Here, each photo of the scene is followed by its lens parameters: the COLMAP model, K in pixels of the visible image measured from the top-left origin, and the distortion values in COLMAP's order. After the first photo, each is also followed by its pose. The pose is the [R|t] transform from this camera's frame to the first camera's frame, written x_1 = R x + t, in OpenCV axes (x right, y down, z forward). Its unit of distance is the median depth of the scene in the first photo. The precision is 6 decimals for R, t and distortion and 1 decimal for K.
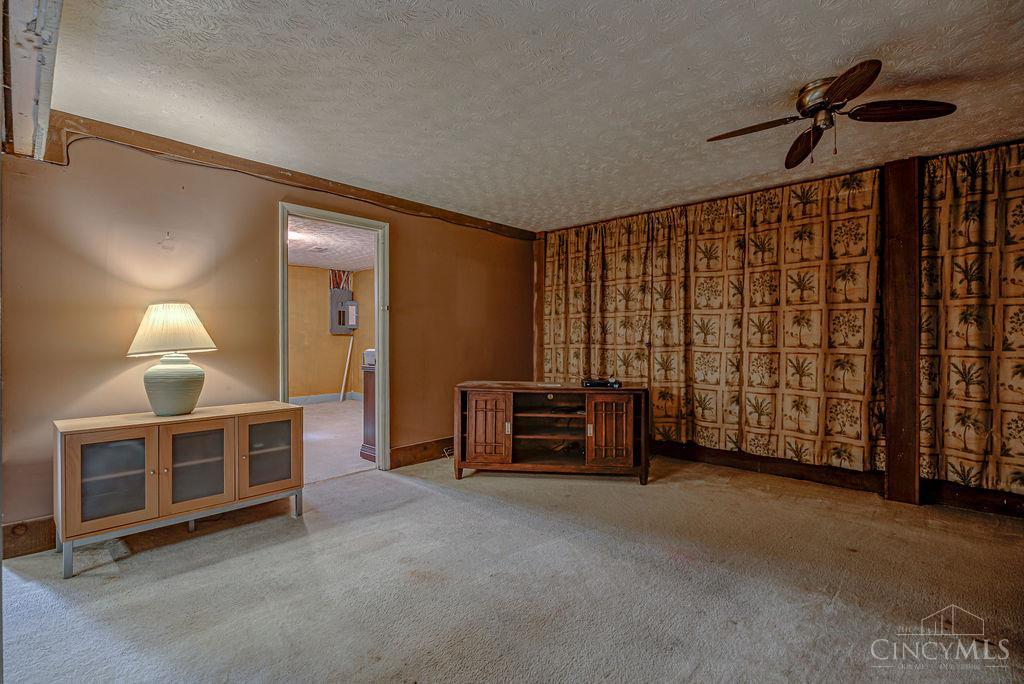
lens RADIAL K [[470.9, 0, 512.8], [0, 470.9, 342.2], [0, 0, 1]] dist [-0.003088, 0.000307]
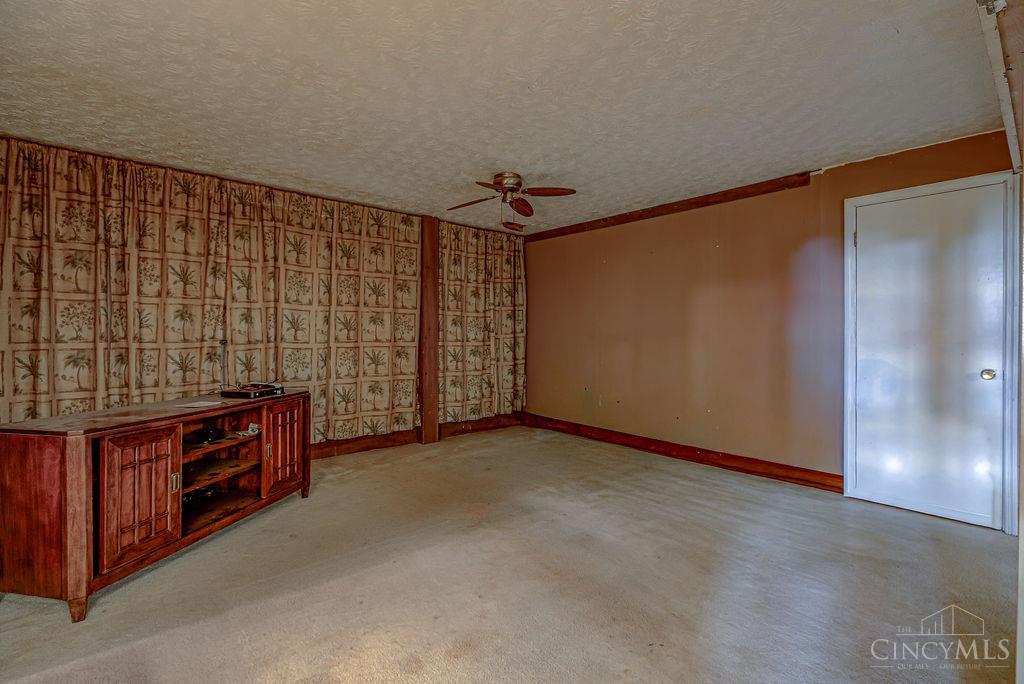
lens RADIAL K [[470.9, 0, 513.3], [0, 470.9, 338.9], [0, 0, 1]] dist [-0.003088, 0.000307]
pose [[0.100147, -0.008413, 0.994937, -0.562289], [0.002536, 0.999963, 0.008200, -0.006037], [-0.994969, 0.001702, 0.100165, 0.504900]]
